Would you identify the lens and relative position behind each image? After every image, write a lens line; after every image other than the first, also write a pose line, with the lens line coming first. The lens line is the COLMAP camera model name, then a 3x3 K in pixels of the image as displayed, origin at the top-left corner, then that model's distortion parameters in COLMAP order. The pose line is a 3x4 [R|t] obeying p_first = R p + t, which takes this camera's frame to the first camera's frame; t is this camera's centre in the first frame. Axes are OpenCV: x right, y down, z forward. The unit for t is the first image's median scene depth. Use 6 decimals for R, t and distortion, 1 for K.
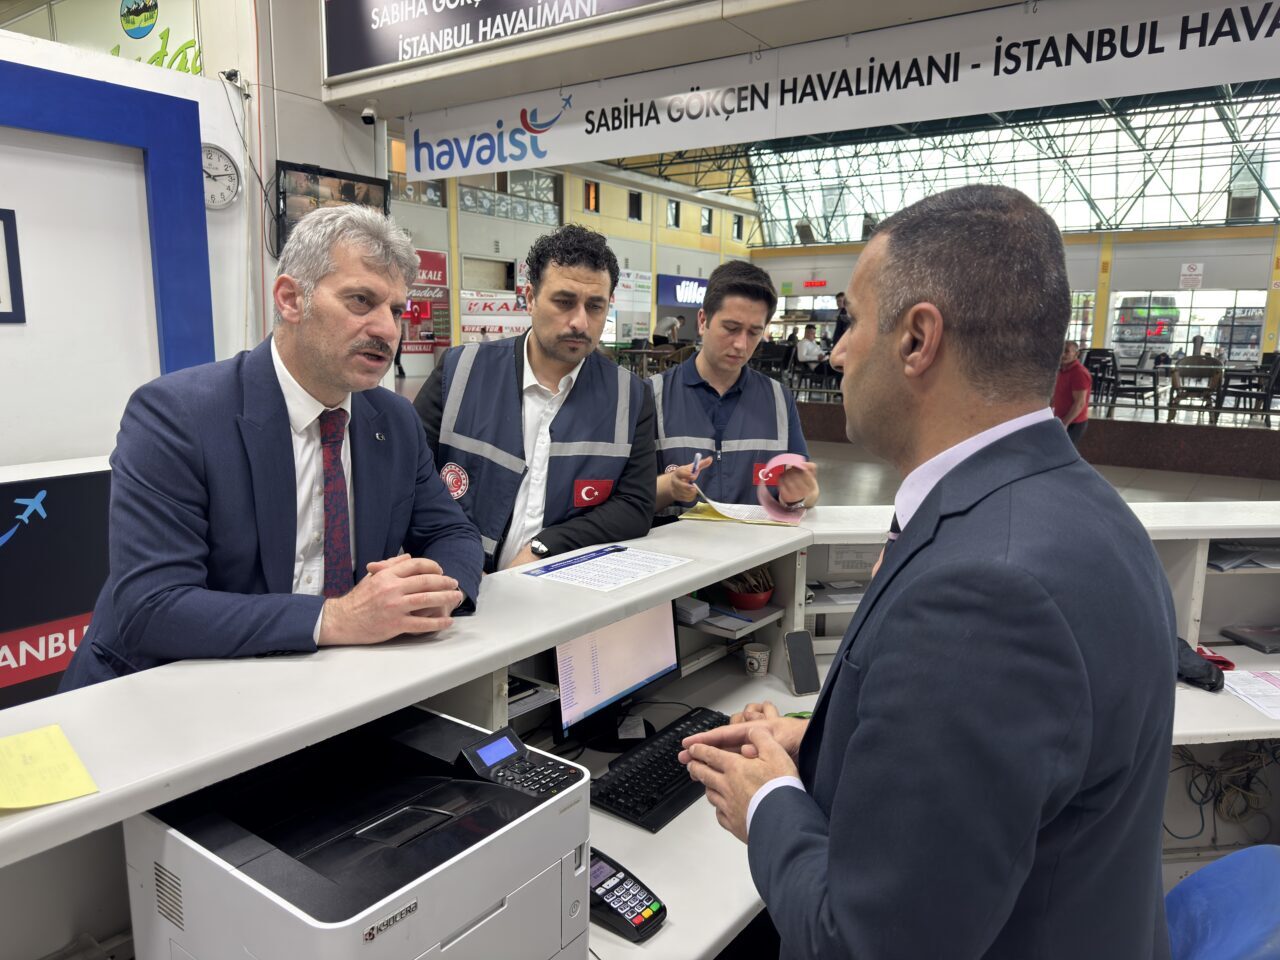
lens RADIAL K [[901.0, 0, 645.6], [0, 901.0, 489.8], [0, 0, 1]] dist [0.007583, -0.020736]
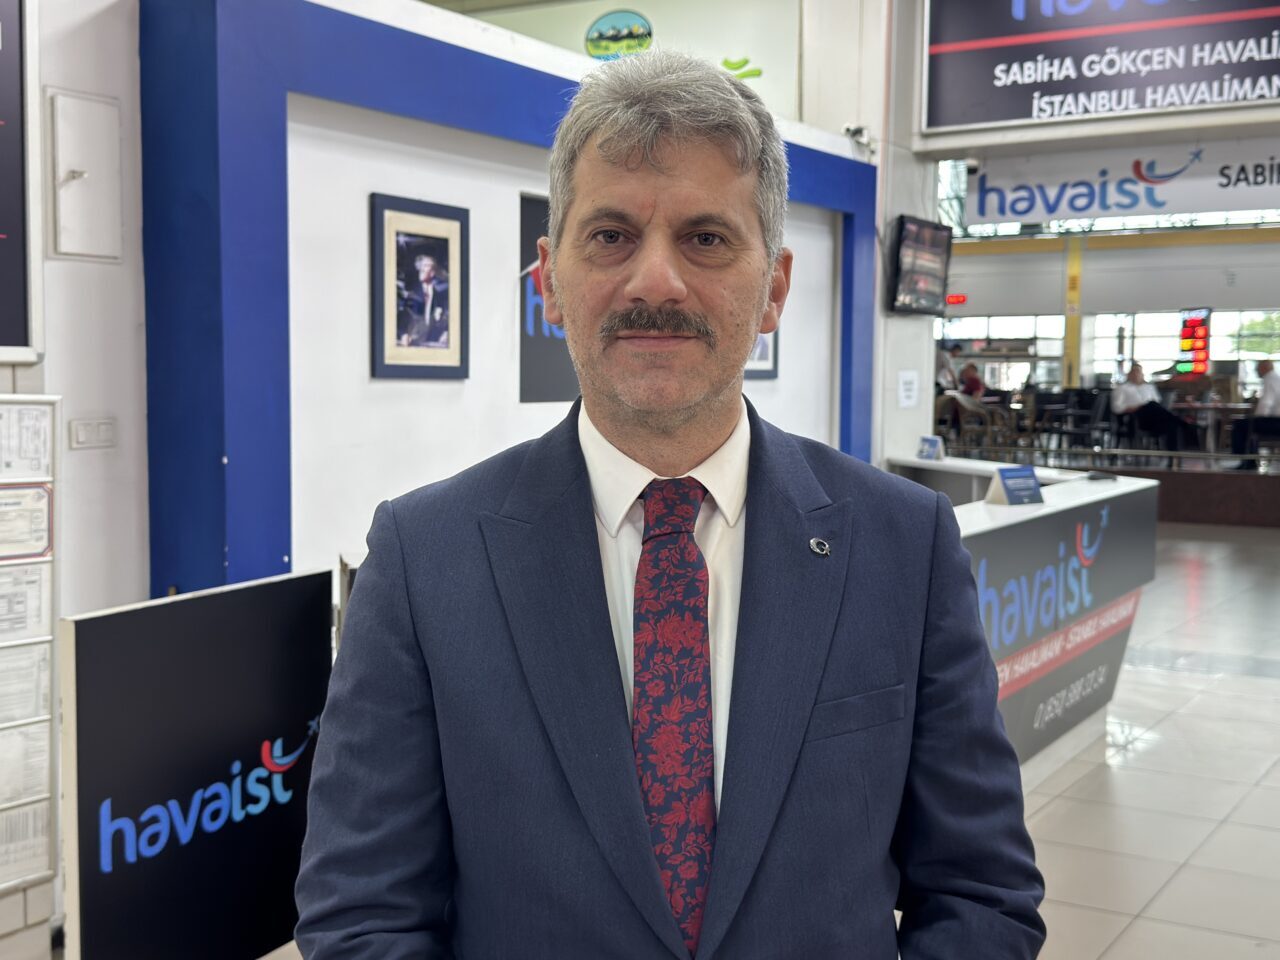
lens RADIAL K [[1567.1, 0, 640.0], [0, 1567.1, 480.0], [0, 0, 1]] dist [0.183022, -0.461647]
pose [[0.998562, -0.012918, 0.052038, -0.807826], [0.018476, 0.994002, -0.107790, 0.111372], [-0.050334, 0.108597, 0.992811, -0.701927]]
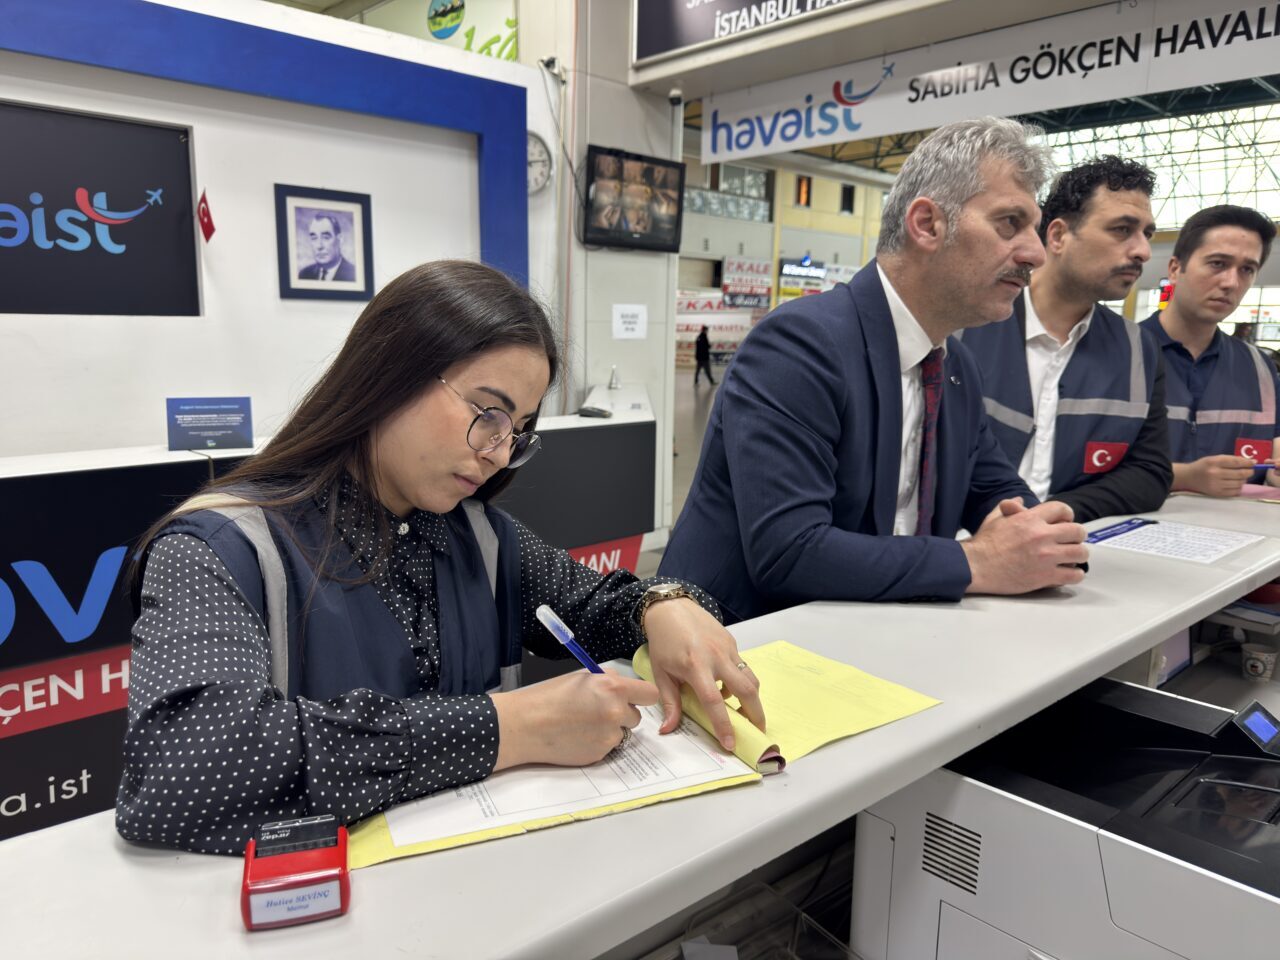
lens RADIAL K [[916.6, 0, 640.0], [0, 916.6, 480.0], [0, 0, 1]] dist [-0.003565, -0.012703]
pose [[0.977825, 0.035520, -0.206388, -0.129140], [-0.038442, 0.999209, -0.010164, 0.021147], [0.205863, 0.017873, 0.978417, 0.010294]]
